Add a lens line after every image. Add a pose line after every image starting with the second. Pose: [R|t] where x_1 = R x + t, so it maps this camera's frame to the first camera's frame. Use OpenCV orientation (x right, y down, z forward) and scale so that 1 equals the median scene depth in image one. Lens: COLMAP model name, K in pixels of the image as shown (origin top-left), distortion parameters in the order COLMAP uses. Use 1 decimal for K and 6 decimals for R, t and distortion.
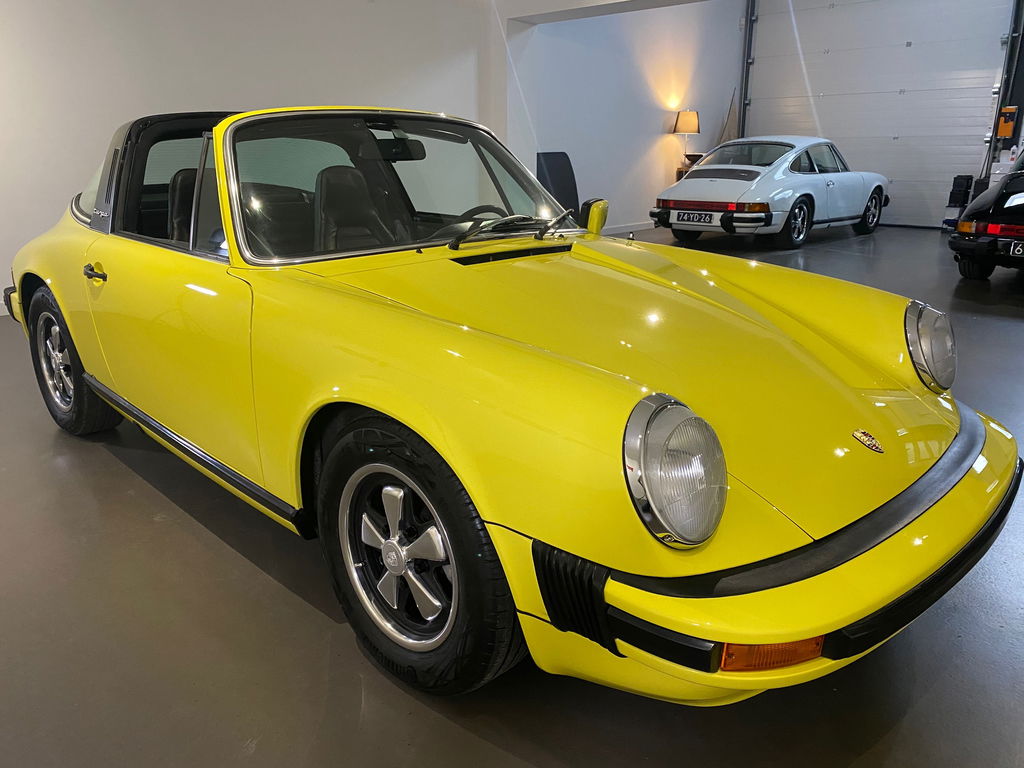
lens RADIAL K [[789.1, 0, 513.2], [0, 789.1, 379.9], [0, 0, 1]] dist [0.020383, -0.007430]
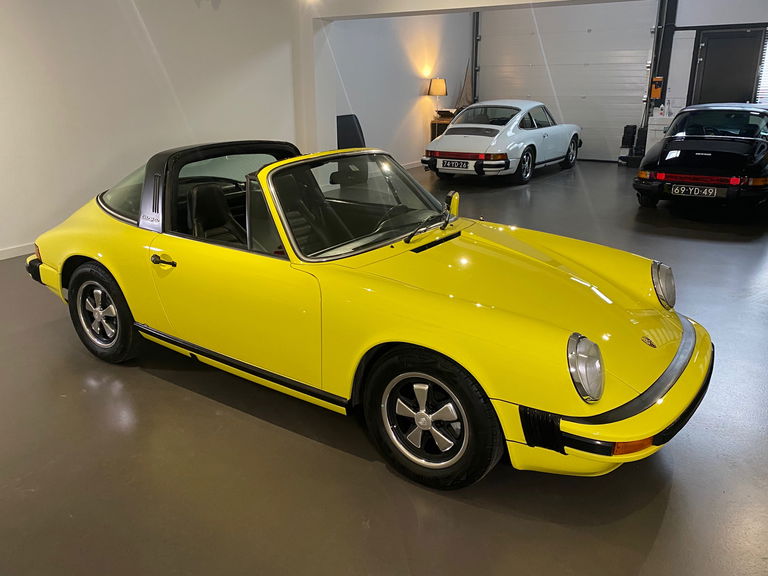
lens RADIAL K [[659.7, 0, 382.1], [0, 659.7, 290.9], [0, 0, 1]] dist [0.005726, -0.026053]
pose [[0.984462, -0.057133, 0.166043, -0.319825], [0.053061, 0.998174, 0.028862, -0.089993], [-0.167389, -0.019603, 0.985696, -0.348591]]
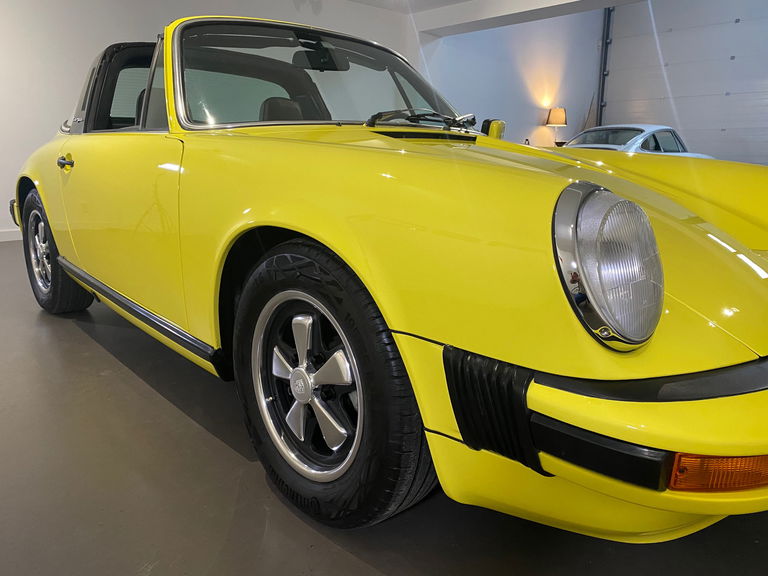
lens RADIAL K [[591.8, 0, 386.1], [0, 591.8, 283.6], [0, 0, 1]] dist [0.020383, -0.007430]
pose [[0.998326, 0.018756, -0.054712, -0.003236], [-0.022678, 0.997149, -0.071970, 0.095594], [0.053206, 0.073090, 0.995905, 0.161696]]
